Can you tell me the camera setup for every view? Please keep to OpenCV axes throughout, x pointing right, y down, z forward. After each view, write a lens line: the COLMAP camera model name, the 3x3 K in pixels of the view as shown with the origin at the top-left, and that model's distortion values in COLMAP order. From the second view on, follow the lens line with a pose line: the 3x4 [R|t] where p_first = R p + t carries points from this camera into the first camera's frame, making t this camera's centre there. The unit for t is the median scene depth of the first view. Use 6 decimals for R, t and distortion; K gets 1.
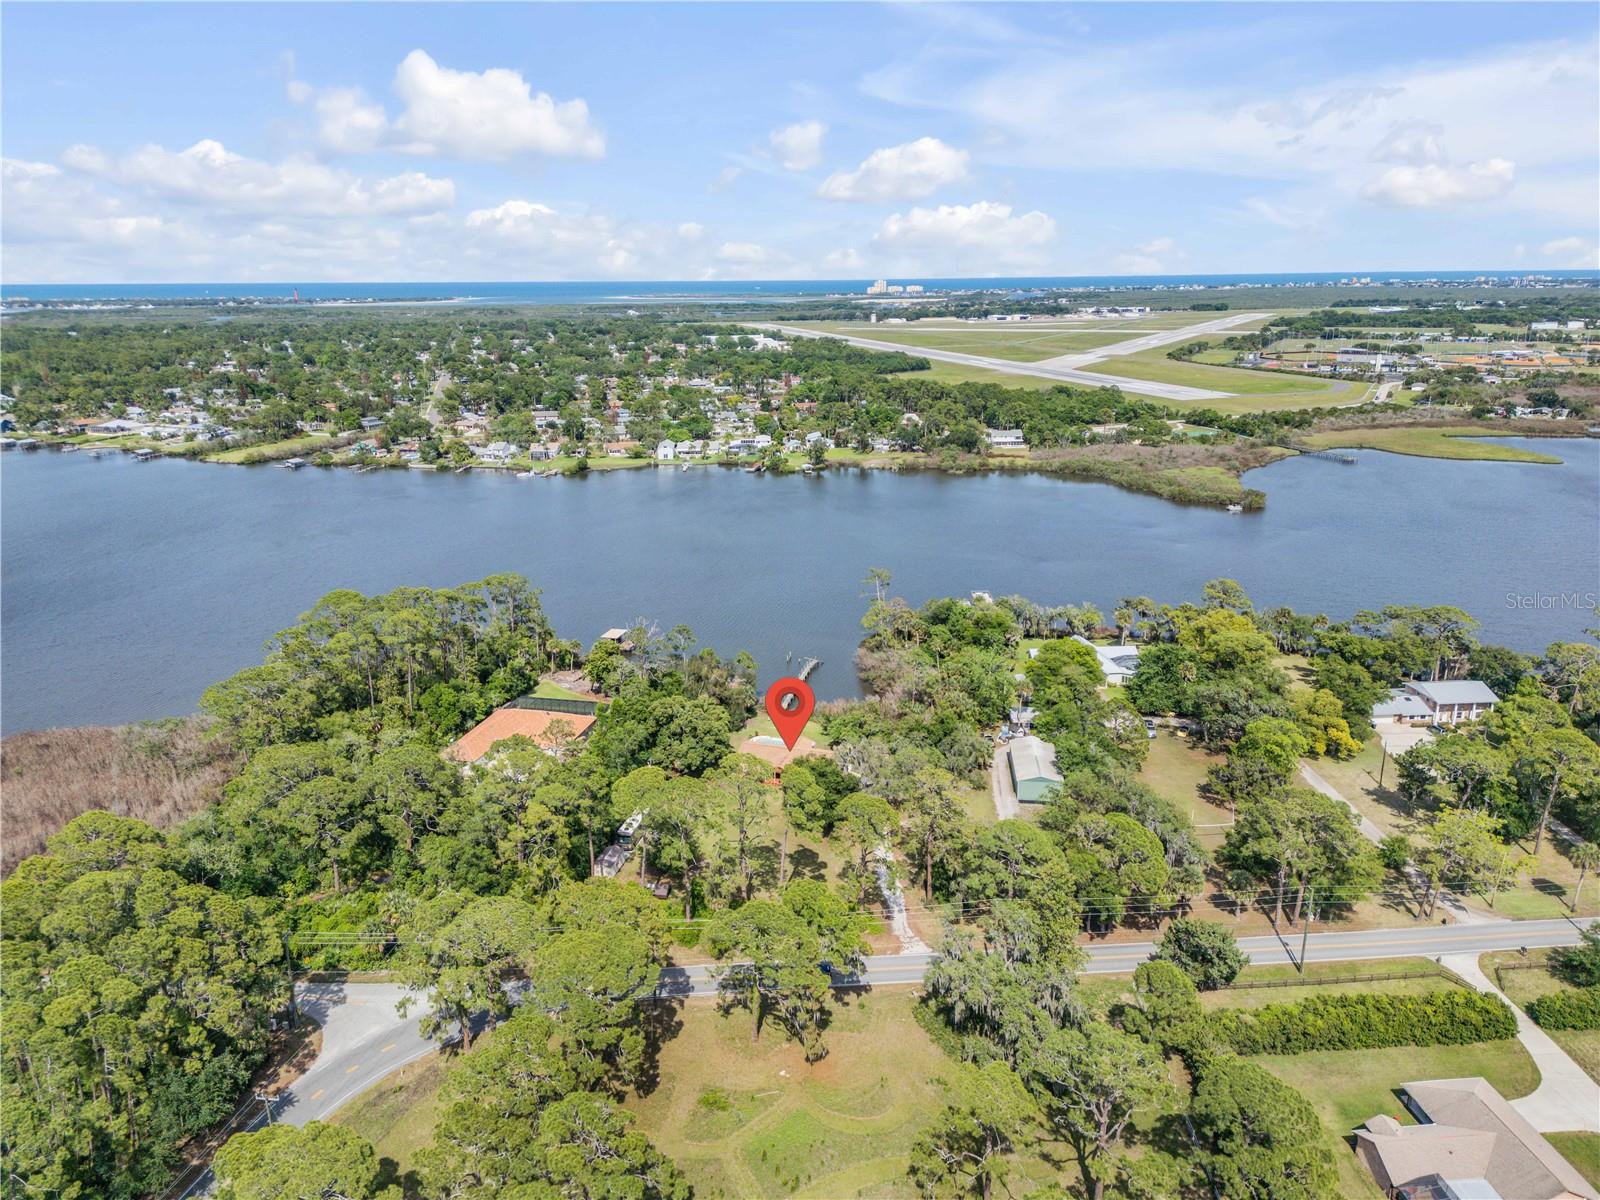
lens RADIAL K [[1117.8, 0, 793.3], [0, 1117.8, 606.8], [0, 0, 1]] dist [0.075887, -0.073284]
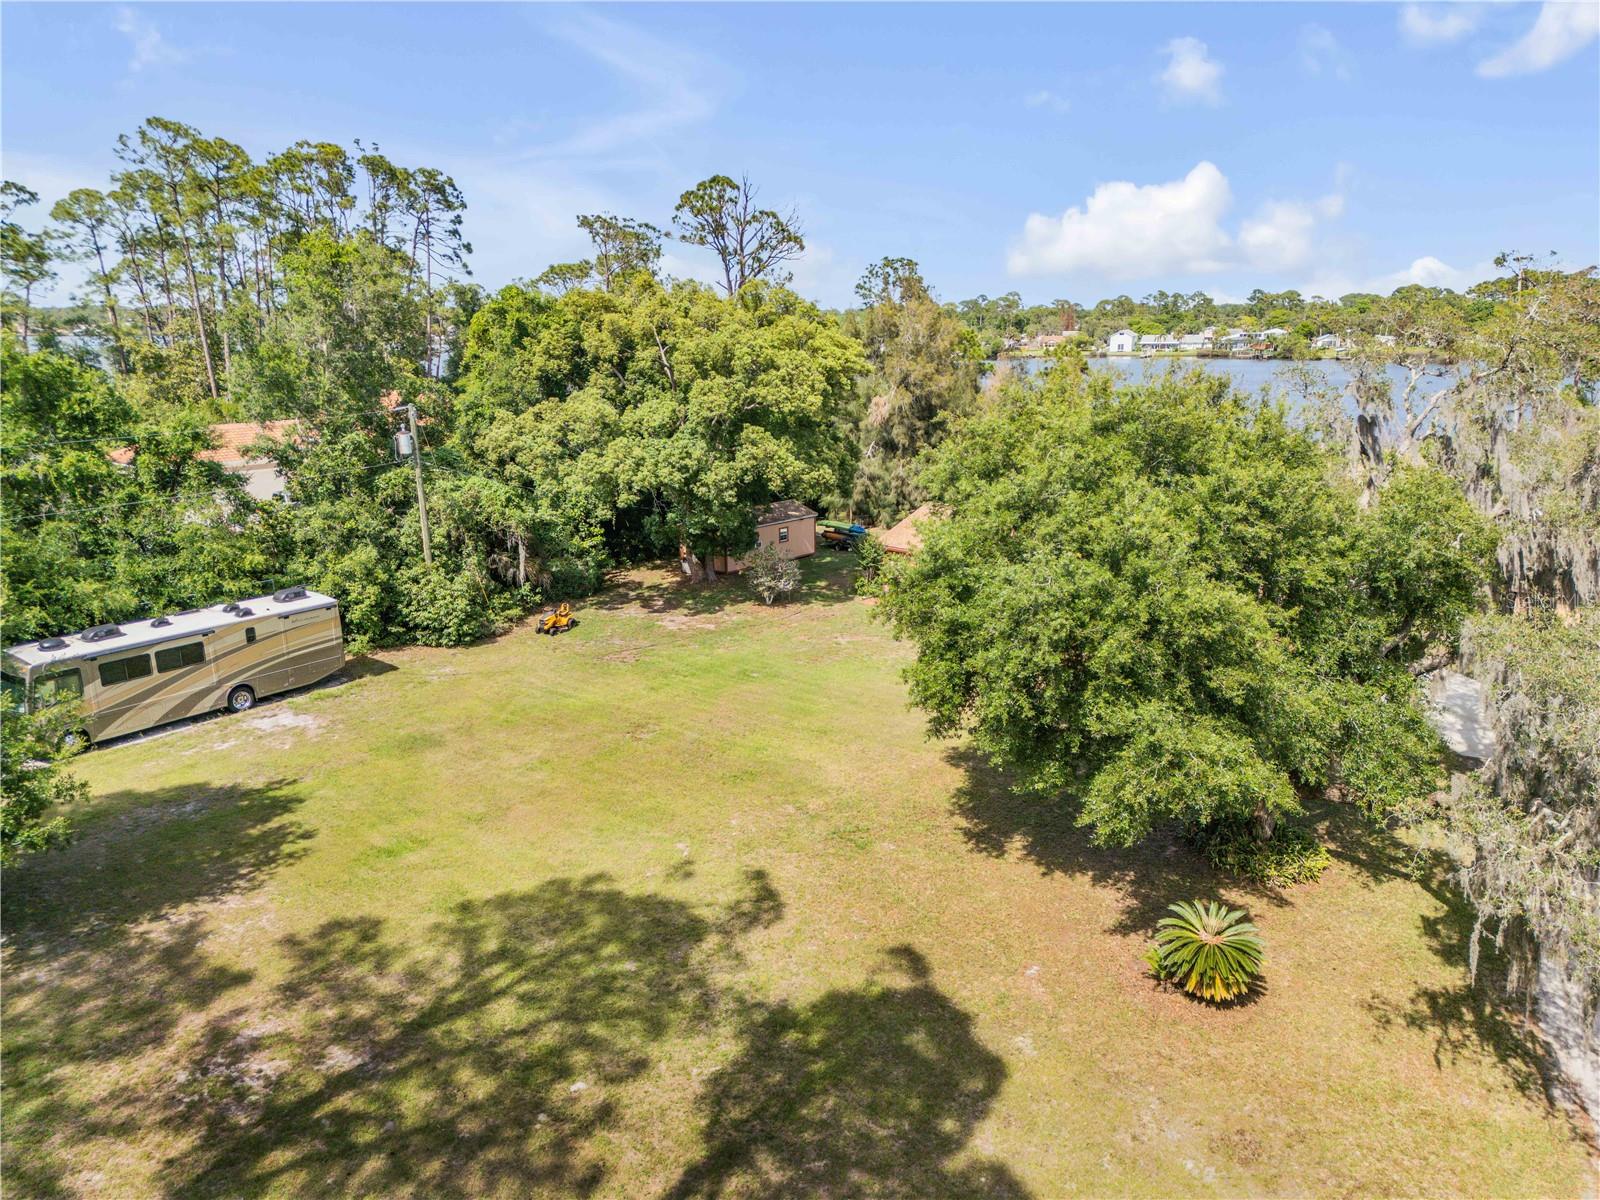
lens RADIAL K [[1117.8, 0, 806.6], [0, 1117.8, 593.4], [0, 0, 1]] dist [0.075887, -0.073284]
pose [[0.906555, 0.106122, -0.408528, 0.014425], [-0.123109, 0.992273, -0.015430, 0.058225], [0.403734, 0.064282, 0.912615, 0.290627]]
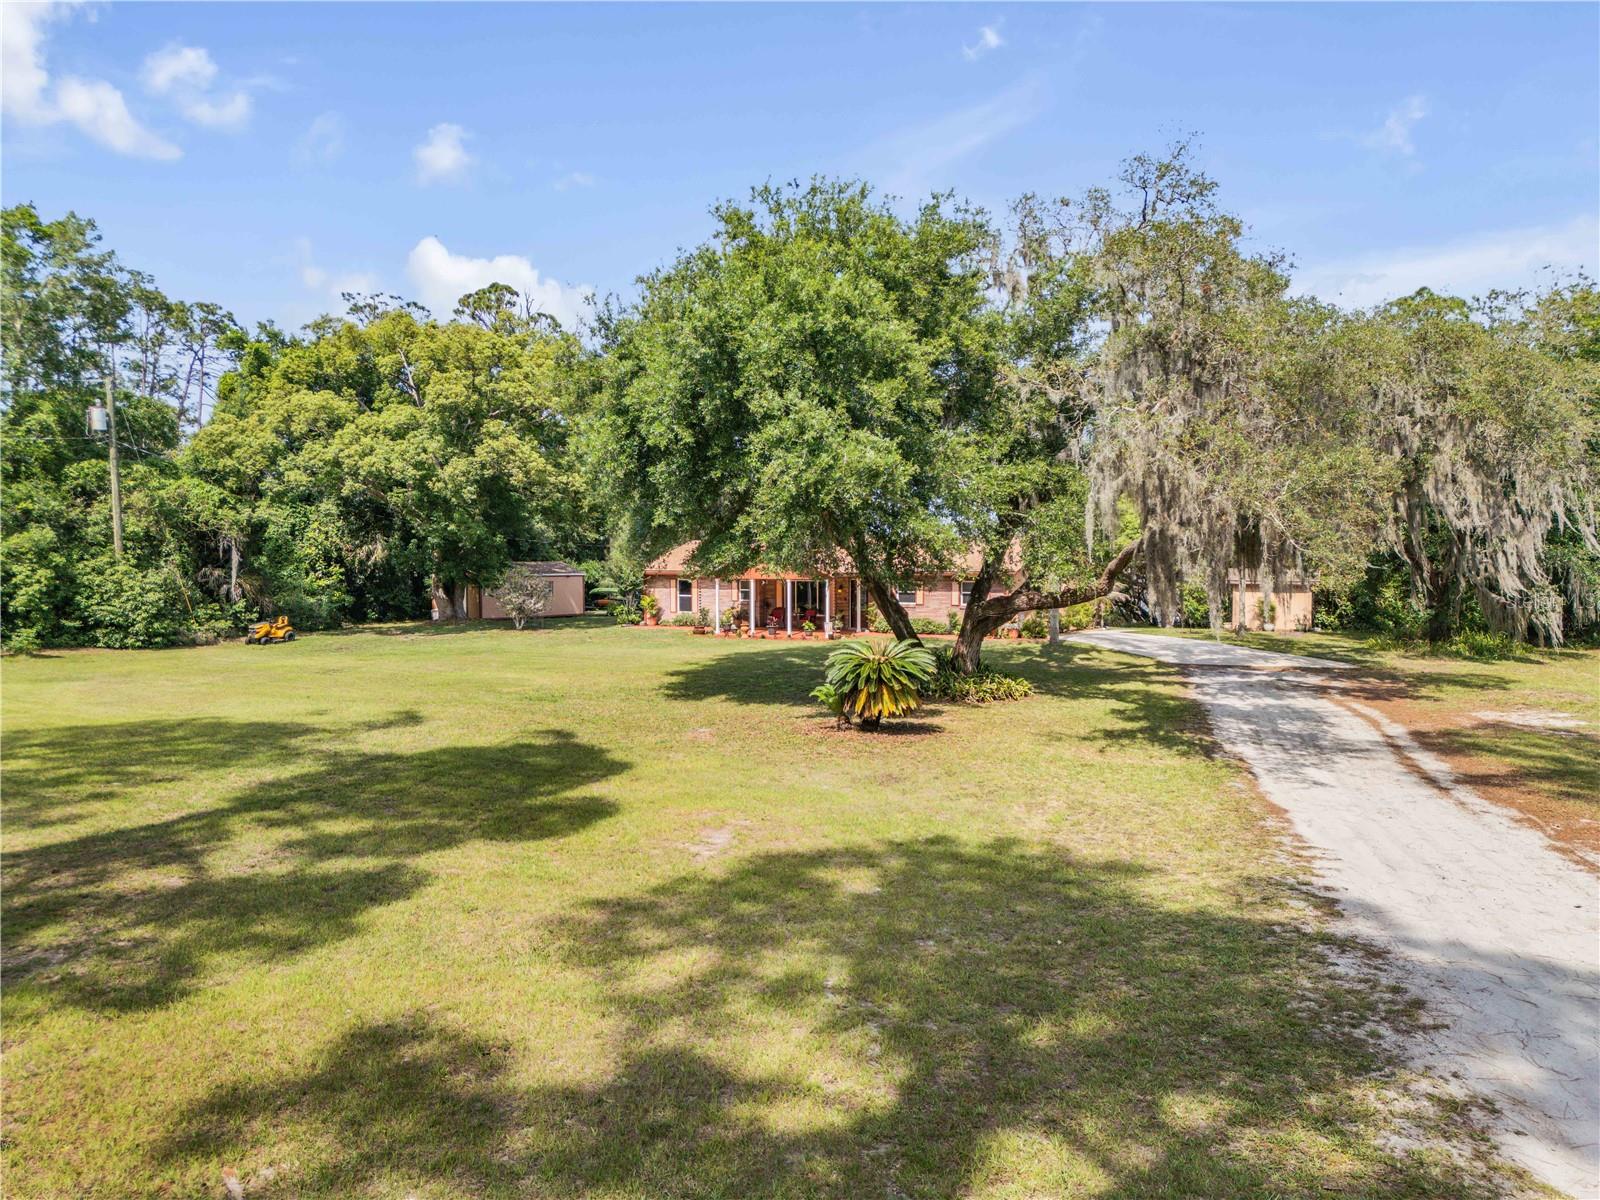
lens RADIAL K [[1117.8, 0, 801.9], [0, 1117.8, 604.4], [0, 0, 1]] dist [0.075887, -0.073284]
pose [[0.958608, 0.020984, -0.283954, 0.020333], [-0.088716, 0.969648, -0.227844, 0.074604], [0.270554, 0.243605, 0.931374, 0.297465]]
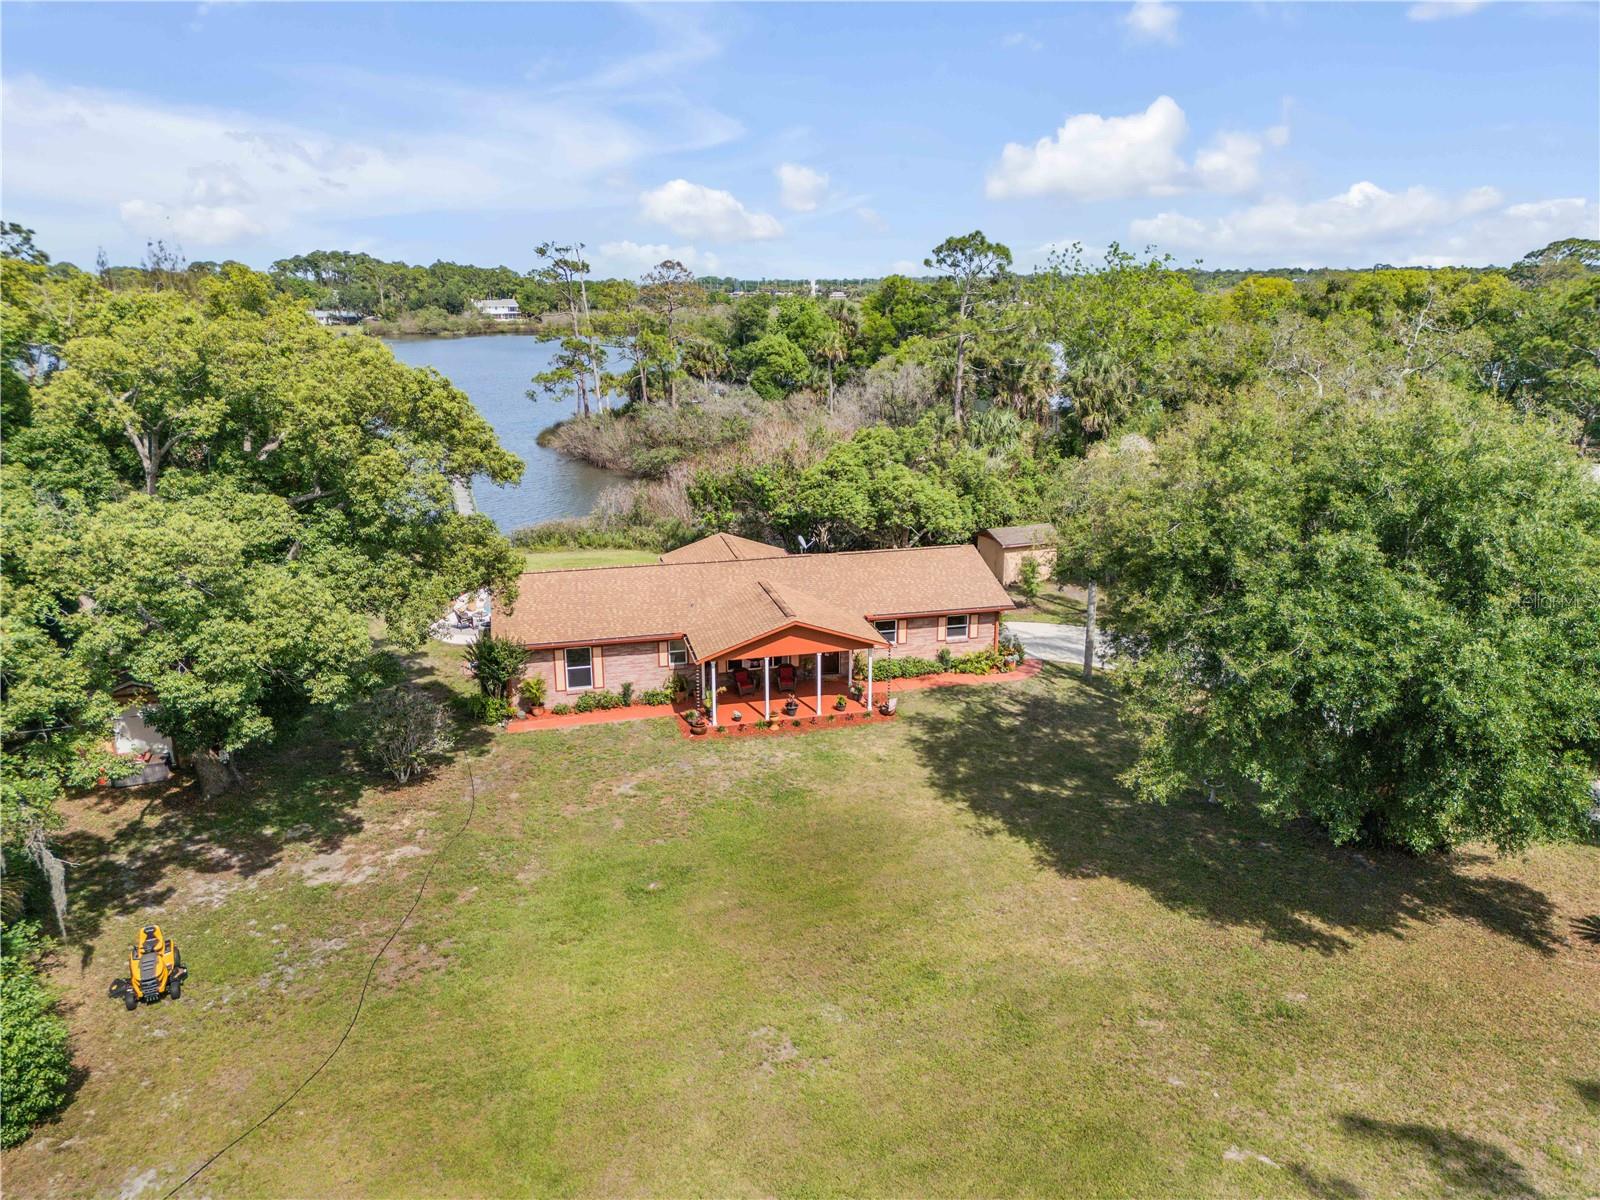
lens RADIAL K [[1117.8, 0, 792.8], [0, 1117.8, 594.3], [0, 0, 1]] dist [0.075887, -0.073284]
pose [[0.855882, -0.133602, 0.499616, -0.037939], [0.143880, 0.989430, 0.018105, 0.050012], [-0.496753, 0.056389, 0.866058, 0.311928]]
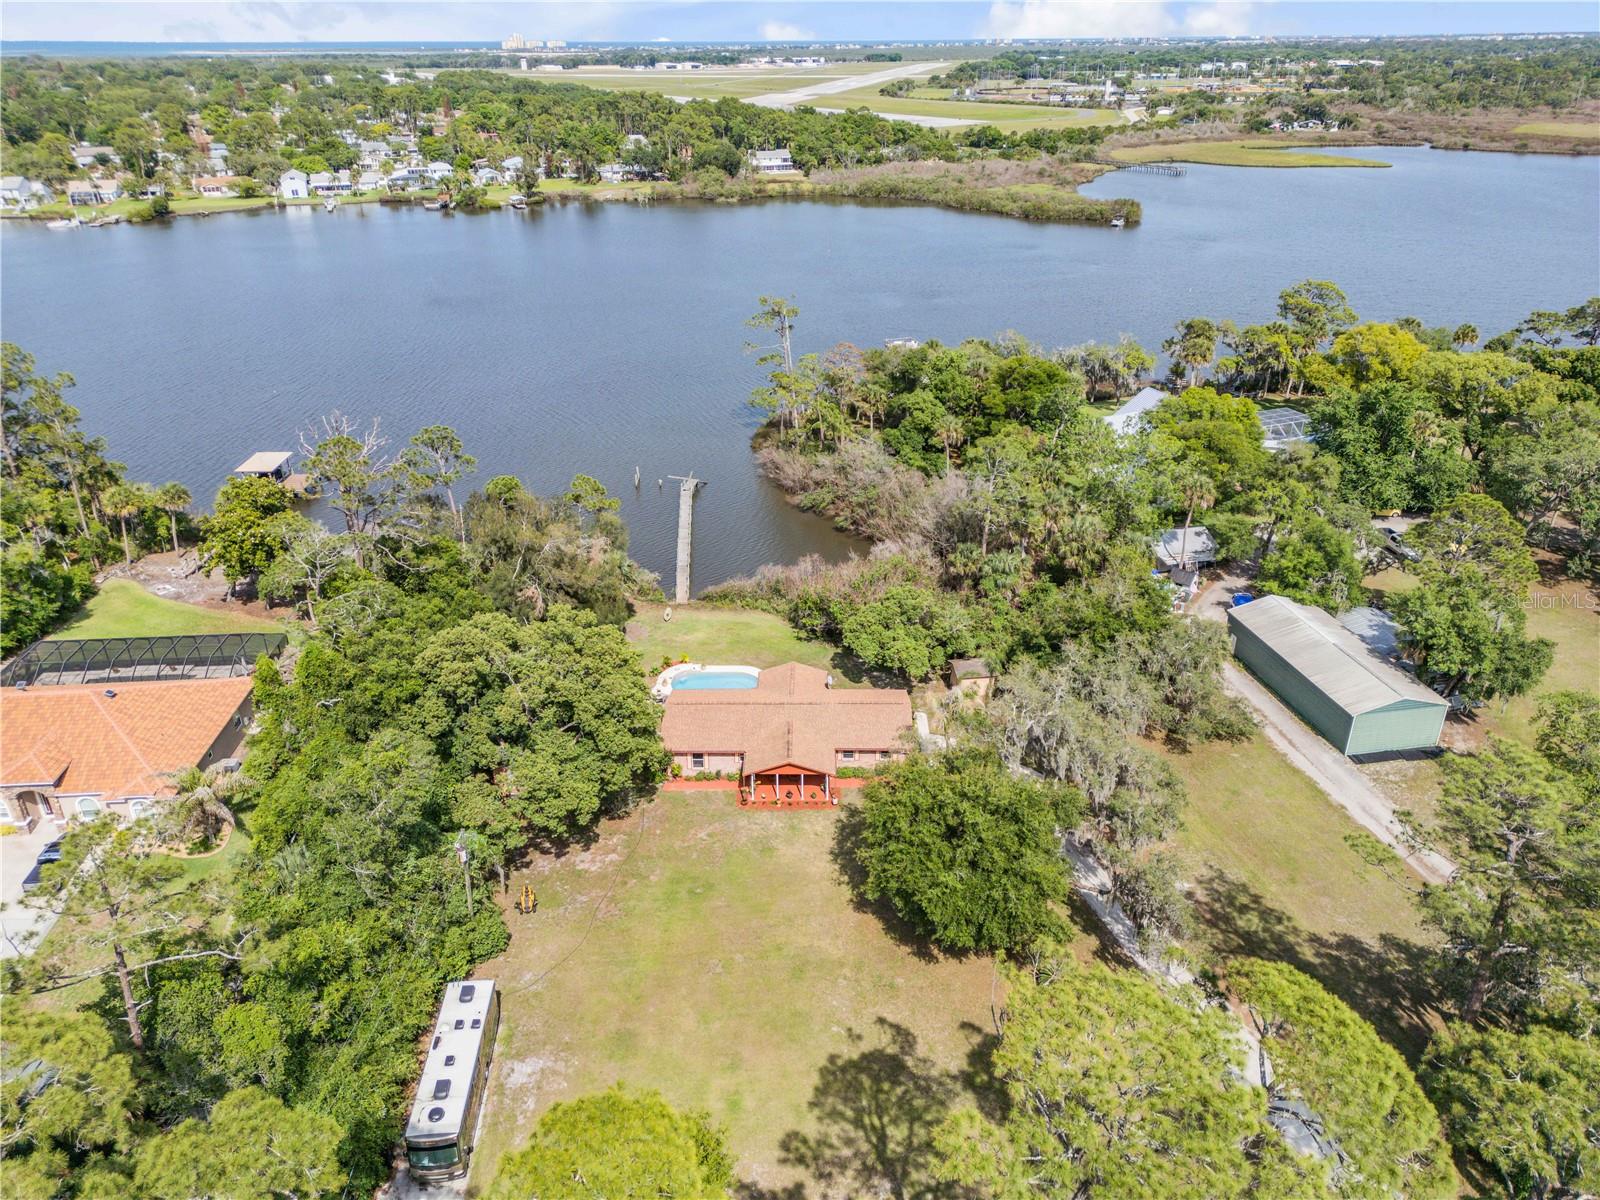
lens RADIAL K [[1117.8, 0, 798.4], [0, 1117.8, 608.1], [0, 0, 1]] dist [0.075887, -0.073284]
pose [[0.955680, -0.127917, 0.265166, -0.039509], [0.079000, 0.979066, 0.187586, 0.006270], [-0.283610, -0.158324, 0.945779, 0.235452]]
